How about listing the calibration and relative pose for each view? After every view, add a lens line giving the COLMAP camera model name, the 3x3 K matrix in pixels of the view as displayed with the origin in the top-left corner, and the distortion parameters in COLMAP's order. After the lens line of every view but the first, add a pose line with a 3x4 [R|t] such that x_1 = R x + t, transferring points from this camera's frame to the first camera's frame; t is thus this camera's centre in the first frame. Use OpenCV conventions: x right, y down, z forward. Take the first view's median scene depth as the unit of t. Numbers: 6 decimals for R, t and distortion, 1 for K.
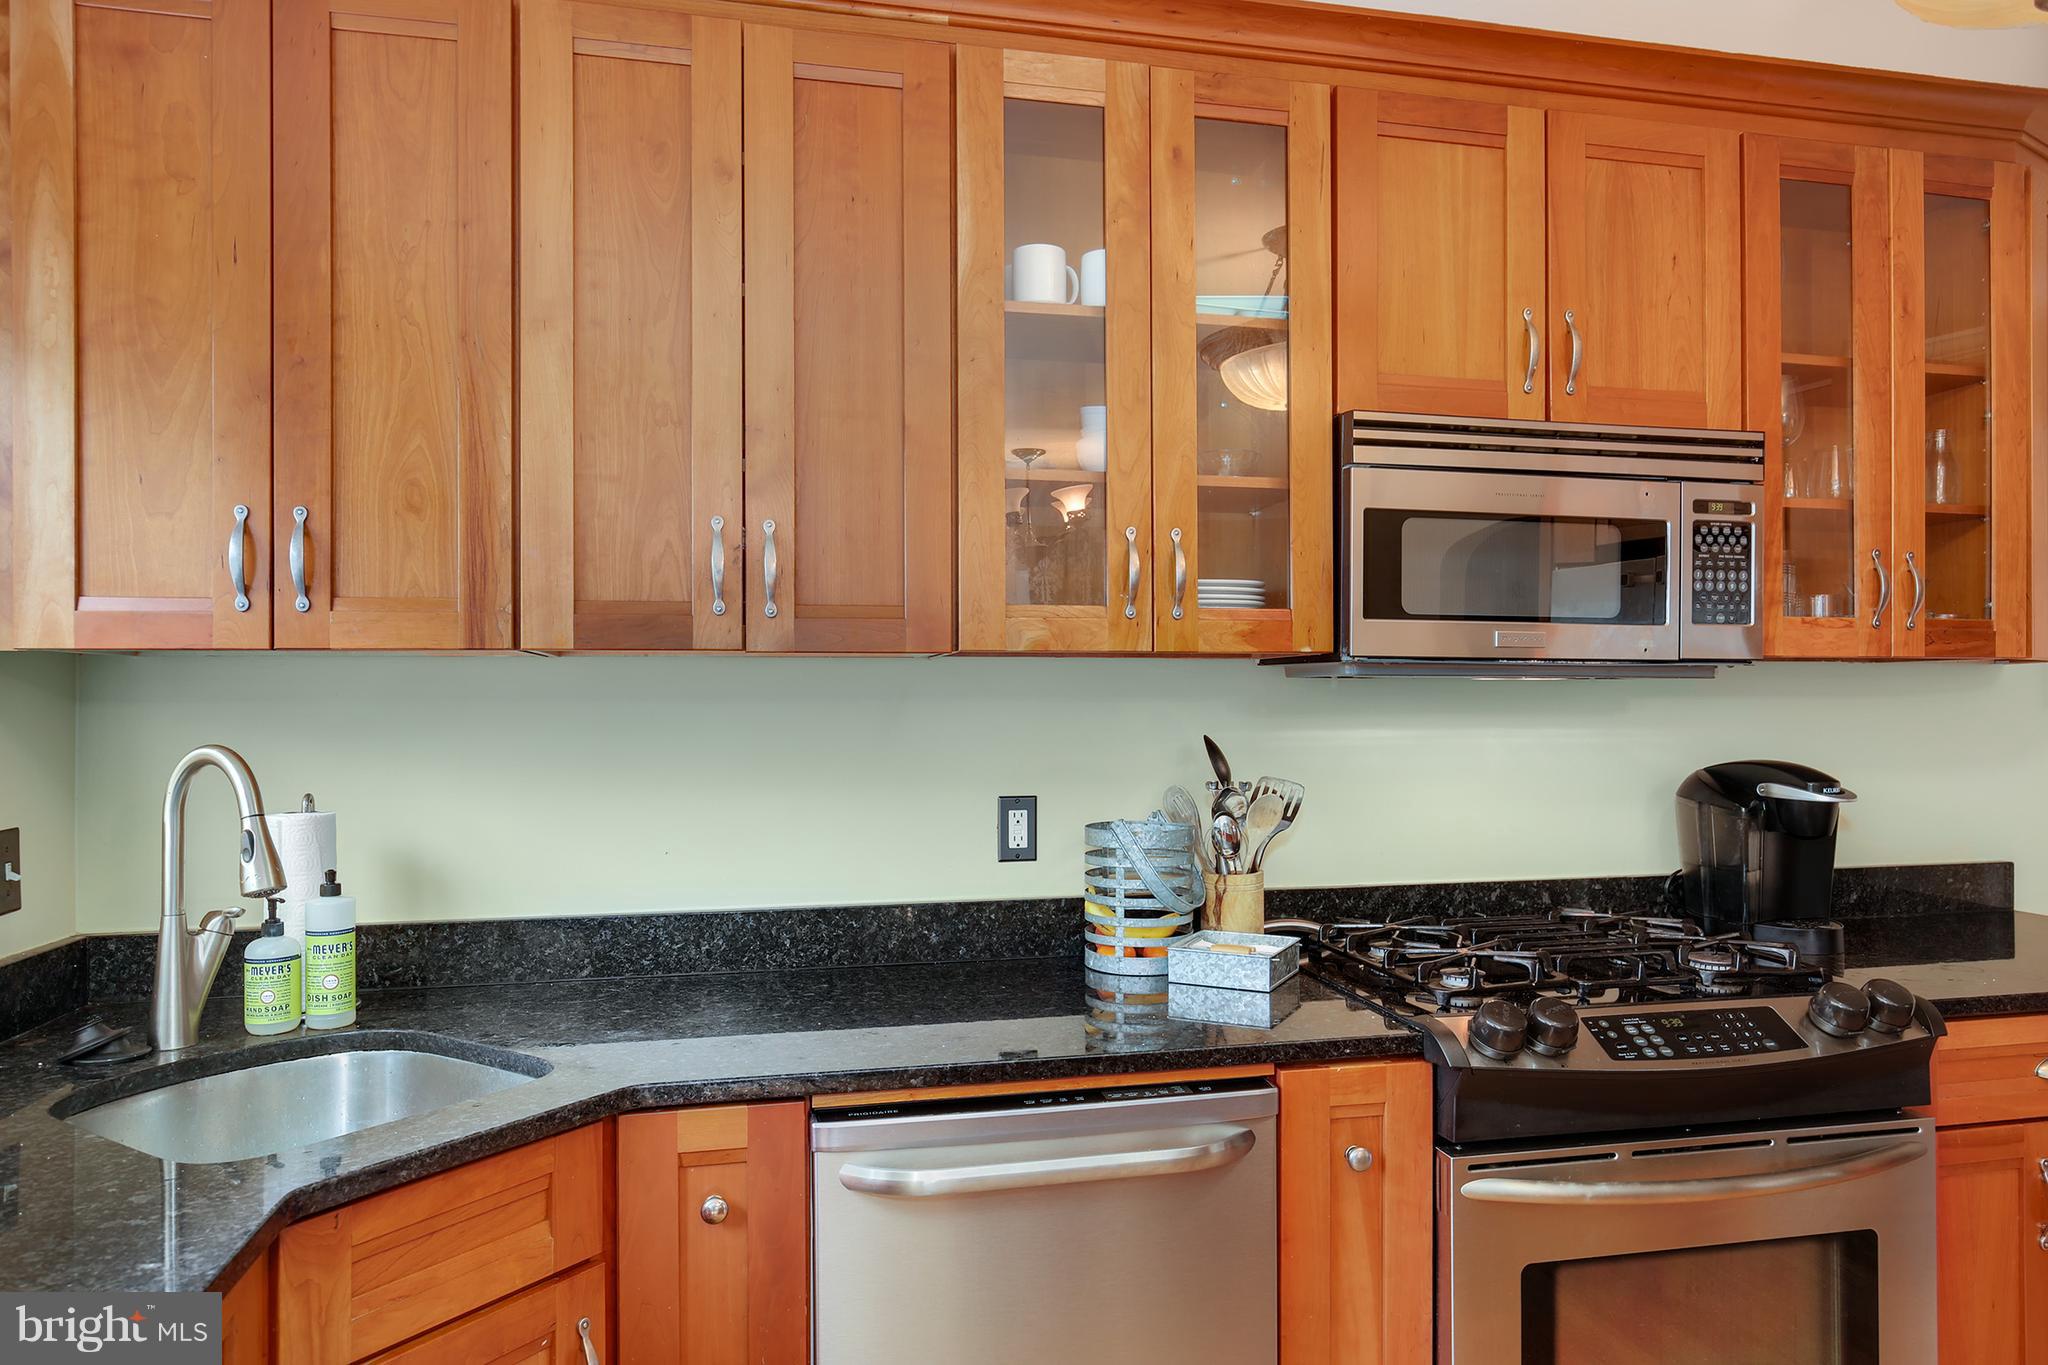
lens RADIAL K [[1299.8, 0, 1026.9], [0, 1299.8, 694.1], [0, 0, 1]] dist [-0.001980, 0.000031]
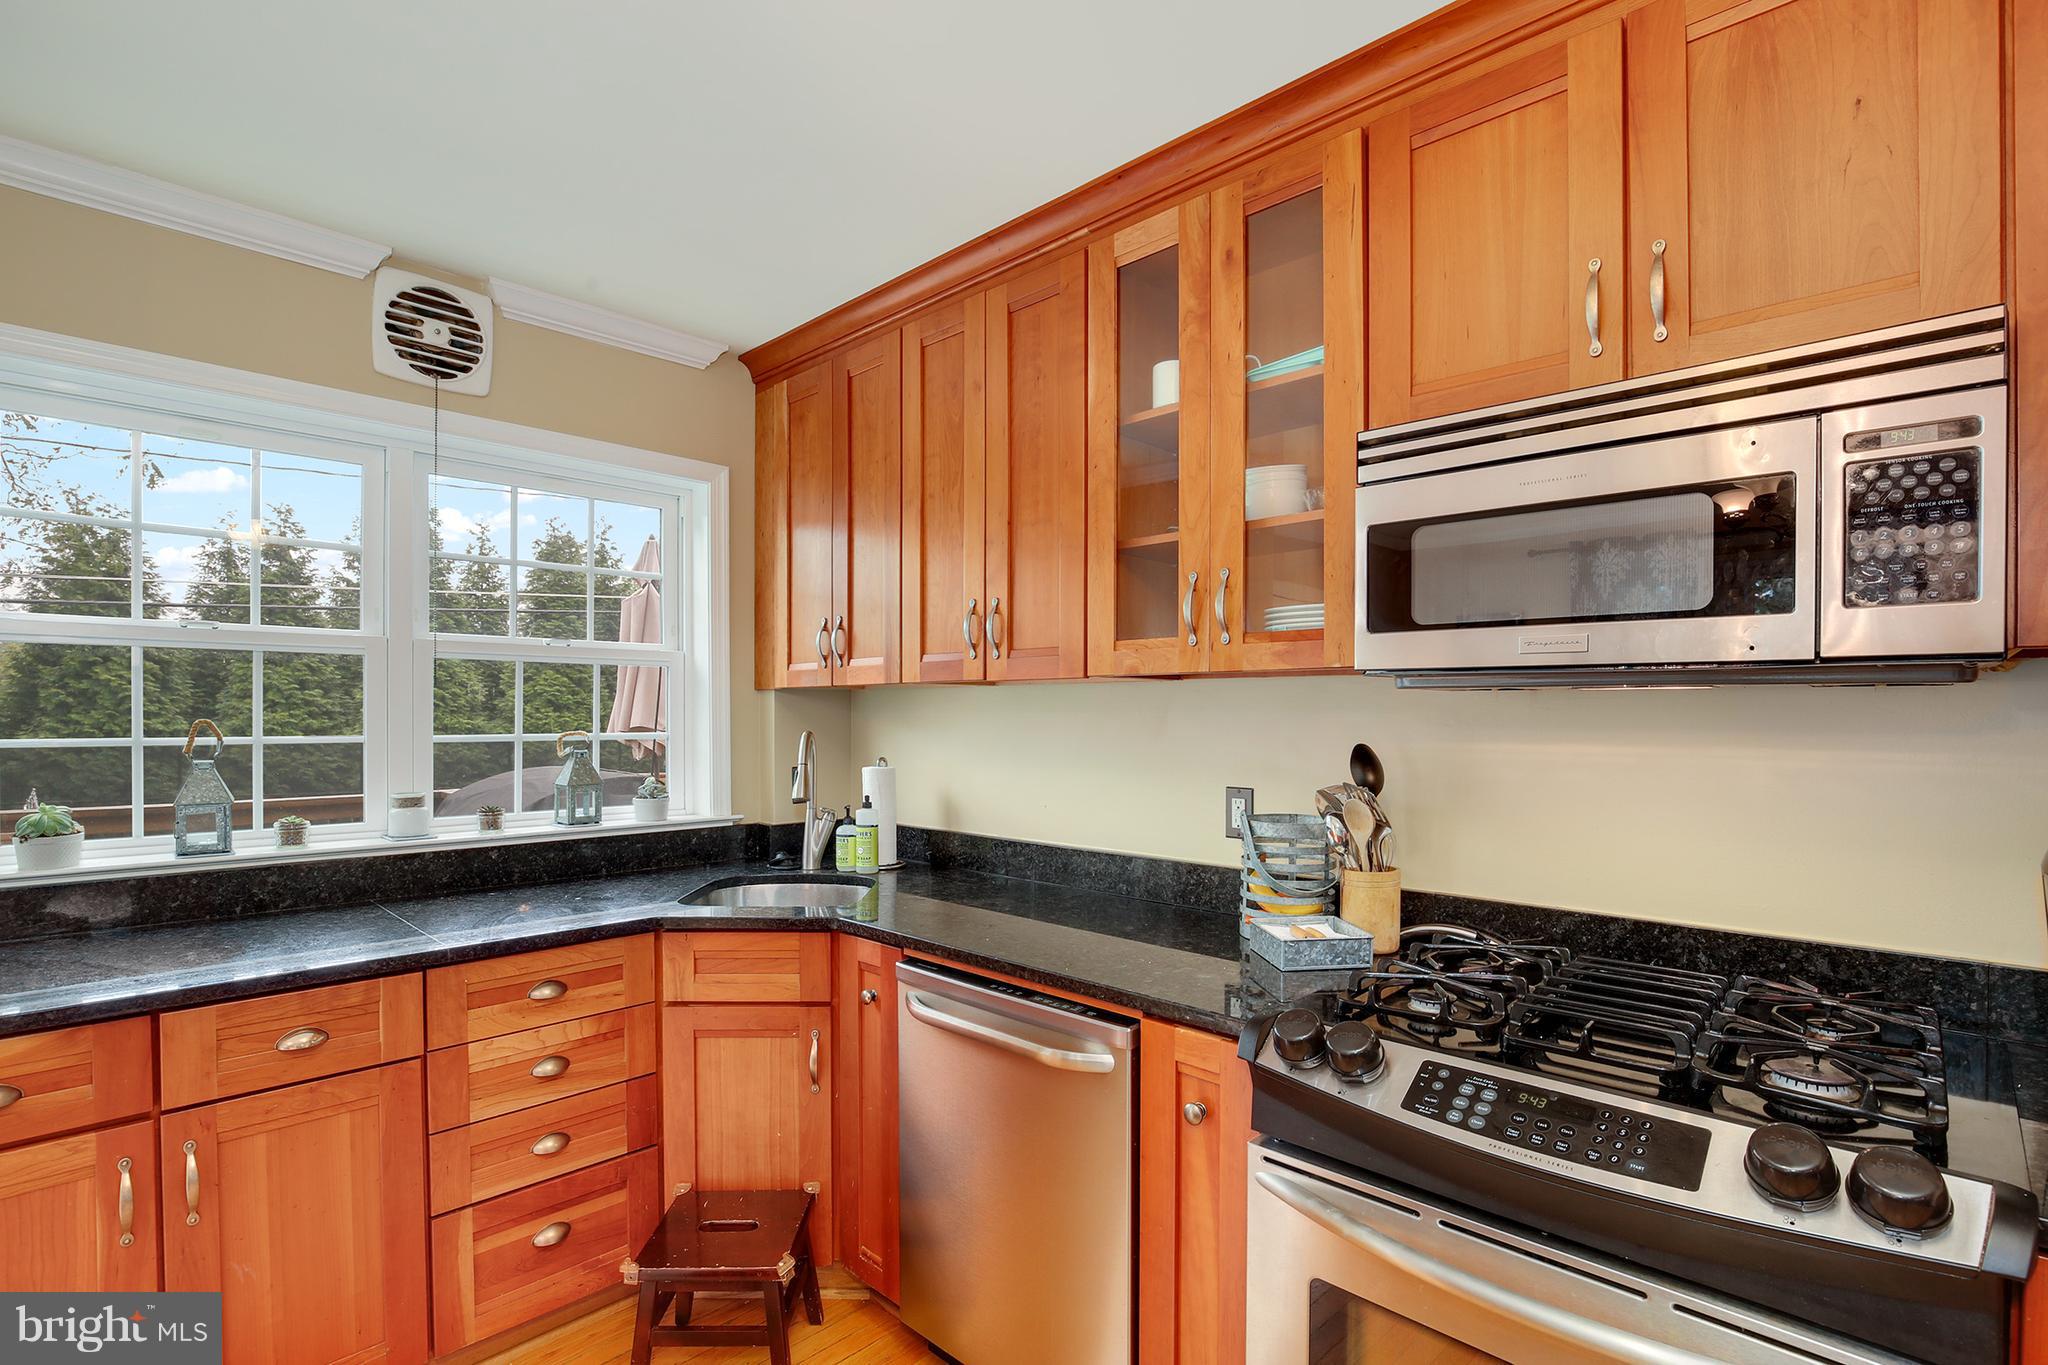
lens RADIAL K [[952.6, 0, 1032.6], [0, 952.6, 719.1], [0, 0, 1]] dist [-0.024578, 0.000408]
pose [[0.552641, 0.009061, -0.833370, 0.698111], [0.001248, 0.999931, 0.011700, 0.000955], [0.833418, -0.007506, 0.552592, 0.341521]]
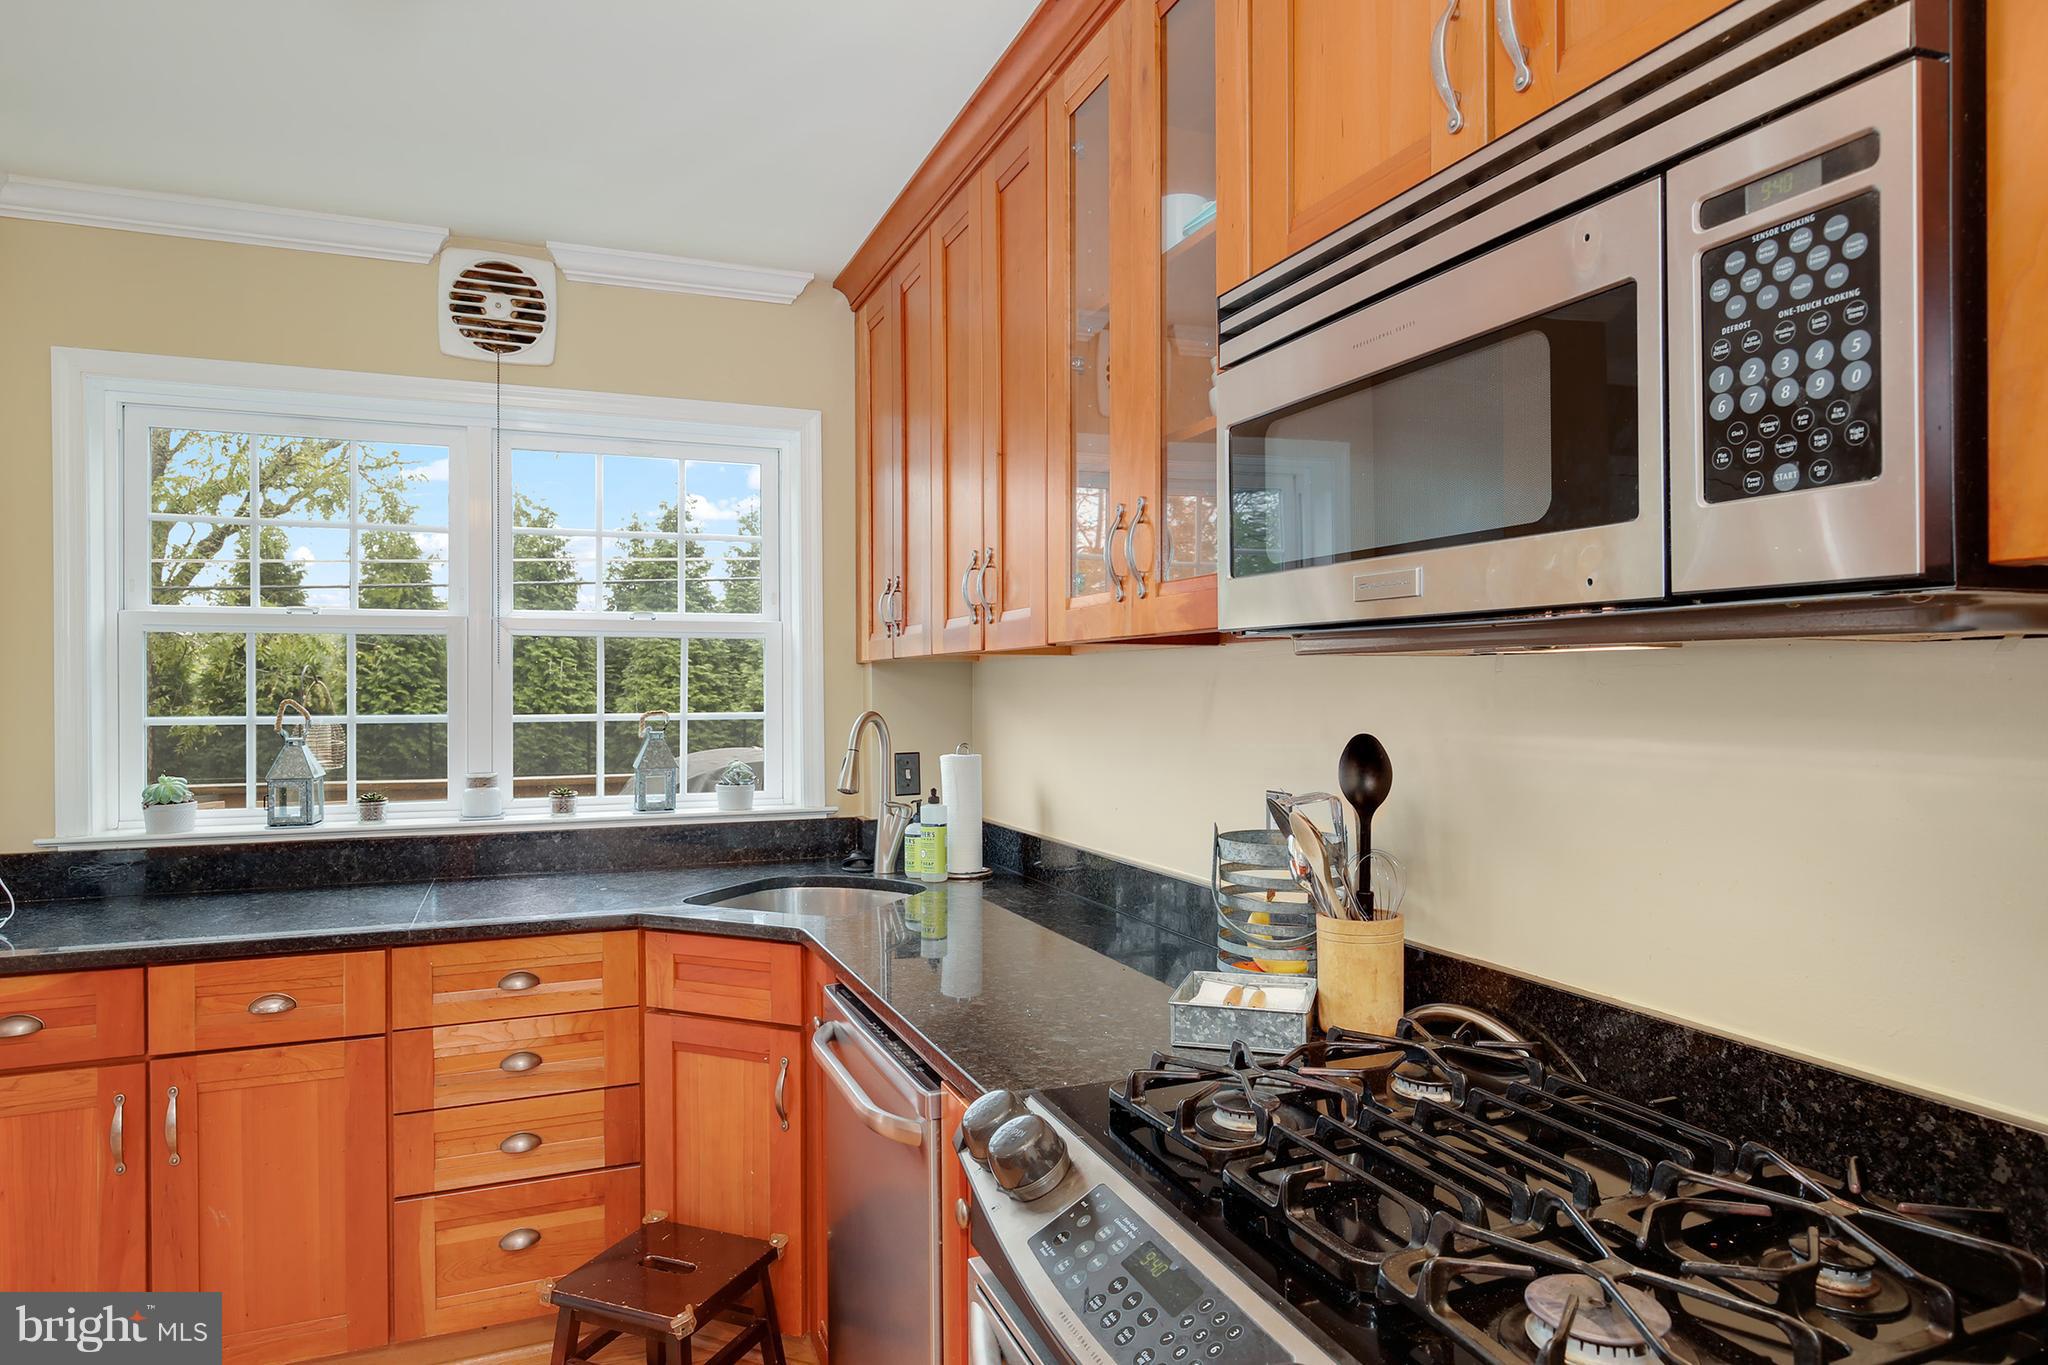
lens RADIAL K [[1198.0, 0, 1024.0], [0, 1198.0, 682.5], [0, 0, 1]] dist [-0.004743, -0.000509]
pose [[0.162644, -0.000357, -0.986685, 0.850893], [0.009609, 0.999953, 0.001222, -0.001202], [0.986638, -0.009680, 0.162640, 0.732582]]
